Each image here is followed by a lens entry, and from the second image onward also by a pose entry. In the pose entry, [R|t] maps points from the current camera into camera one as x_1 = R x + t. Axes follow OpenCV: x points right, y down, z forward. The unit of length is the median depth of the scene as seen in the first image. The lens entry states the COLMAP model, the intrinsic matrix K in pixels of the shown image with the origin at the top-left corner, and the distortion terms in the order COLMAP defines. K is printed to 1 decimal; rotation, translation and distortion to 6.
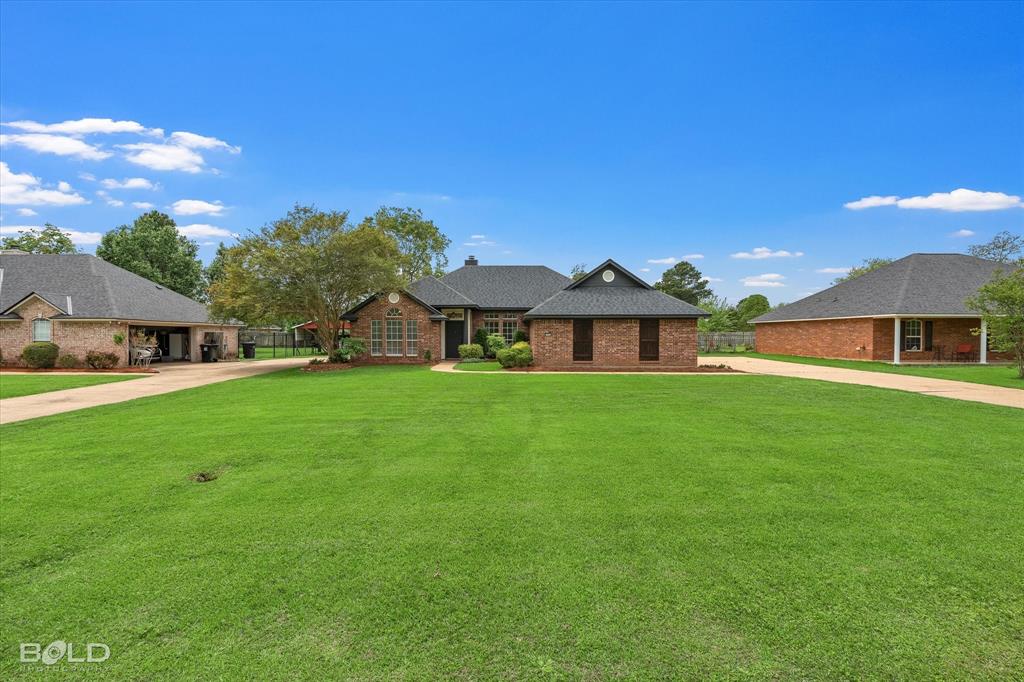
lens RADIAL K [[464.1, 0, 493.4], [0, 464.1, 353.5], [0, 0, 1]] dist [-0.001757, 0.000015]
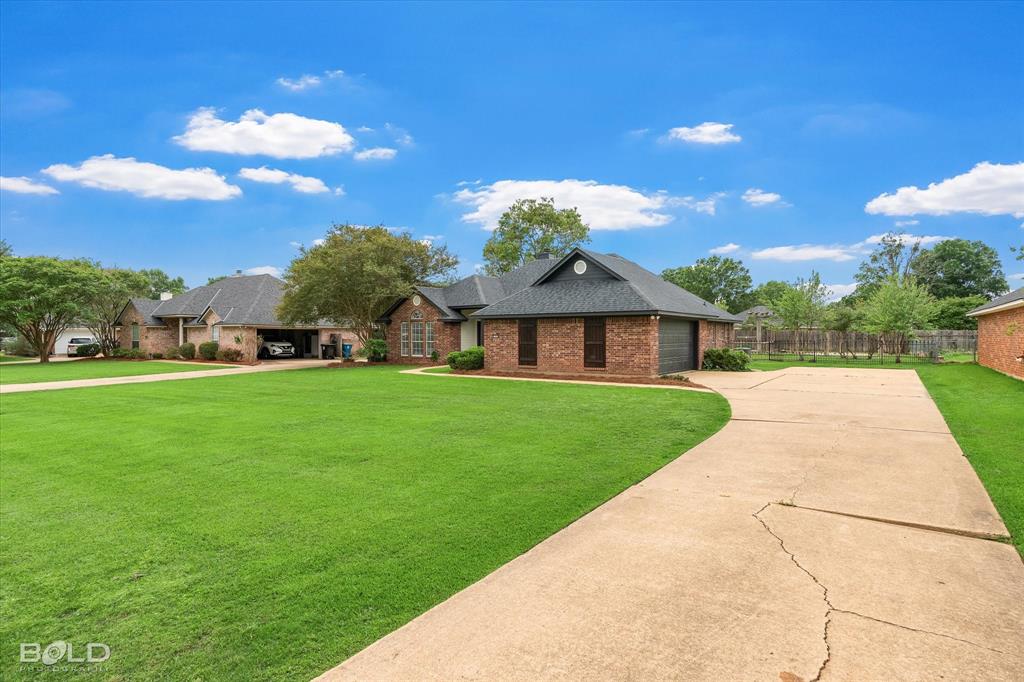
lens RADIAL K [[560.0, 0, 512.0], [0, 560.0, 341.0], [0, 0, 1]] dist [0.000903, 0.000068]
pose [[0.844920, 0.004265, -0.534876, 0.744092], [-0.019531, 0.999547, -0.022882, -0.006064], [0.534536, 0.029780, 0.844621, 0.072694]]
